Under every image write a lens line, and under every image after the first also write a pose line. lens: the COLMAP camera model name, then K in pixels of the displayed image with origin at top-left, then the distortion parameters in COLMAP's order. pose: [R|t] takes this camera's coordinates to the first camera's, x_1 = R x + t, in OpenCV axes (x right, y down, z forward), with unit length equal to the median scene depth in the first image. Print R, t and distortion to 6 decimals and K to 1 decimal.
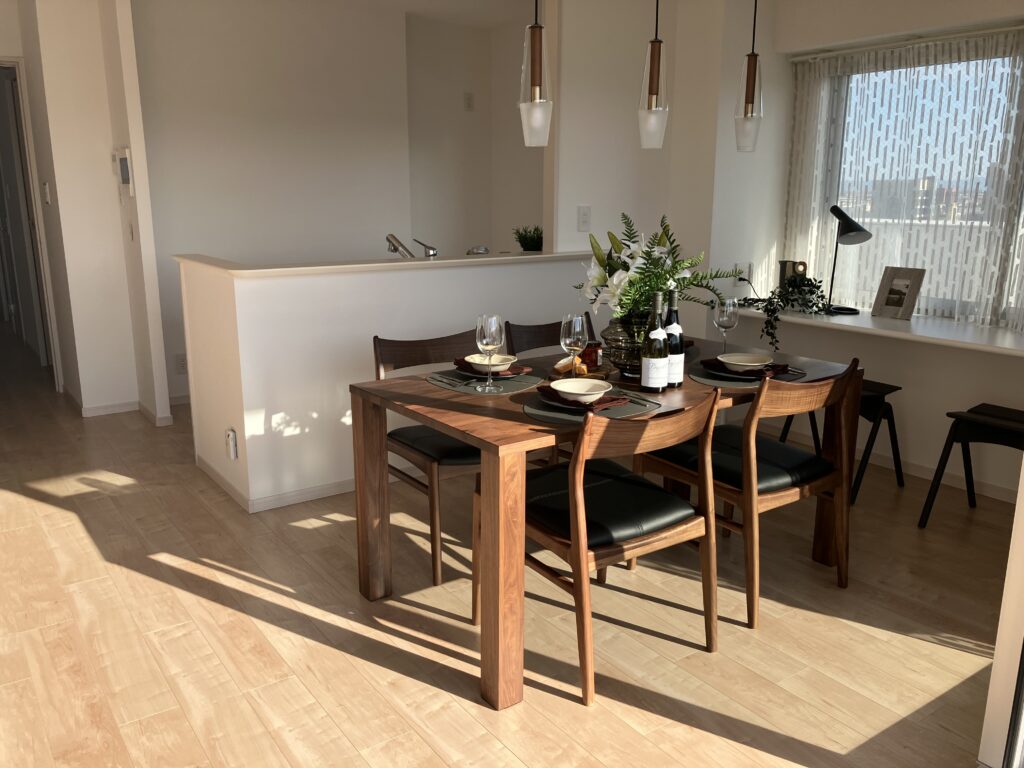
lens RADIAL K [[844.8, 0, 512.0], [0, 844.8, 384.0], [0, 0, 1]] dist [-0.007987, 0.000343]
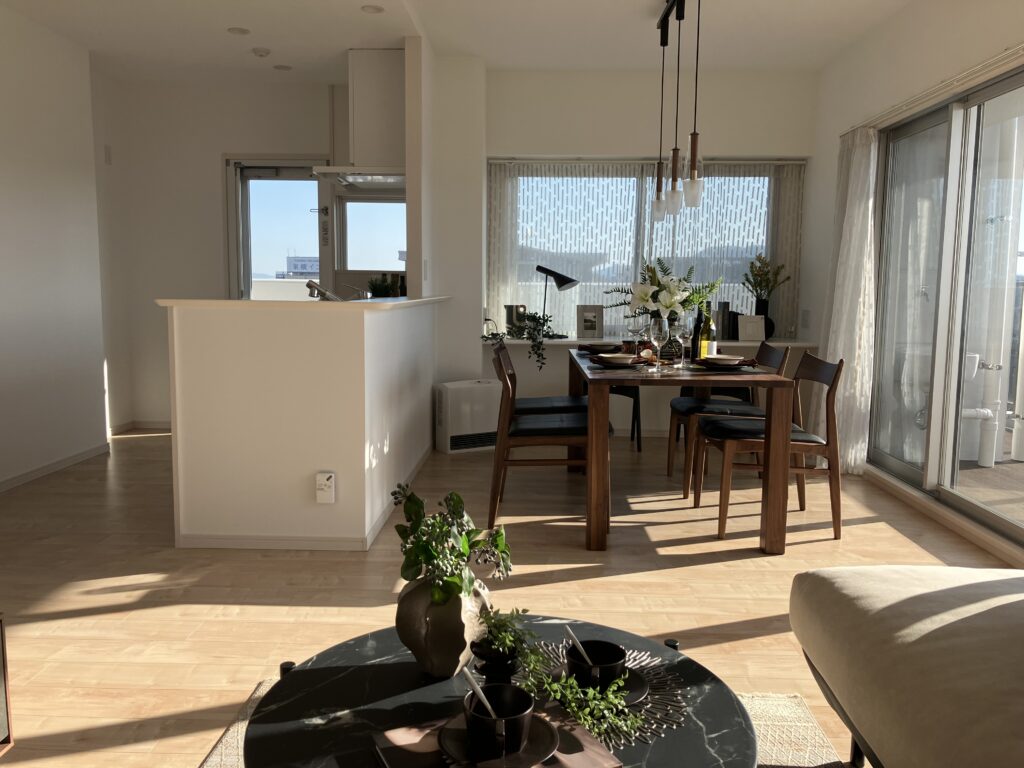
lens RADIAL K [[824.1, 0, 512.0], [0, 824.1, 384.0], [0, 0, 1]] dist [0.083856, 0.000021]
pose [[0.599376, -0.088278, 0.795585, -0.864610], [0.169175, 0.985420, -0.018110, 0.007665], [-0.782386, 0.145447, 0.605572, 0.226847]]
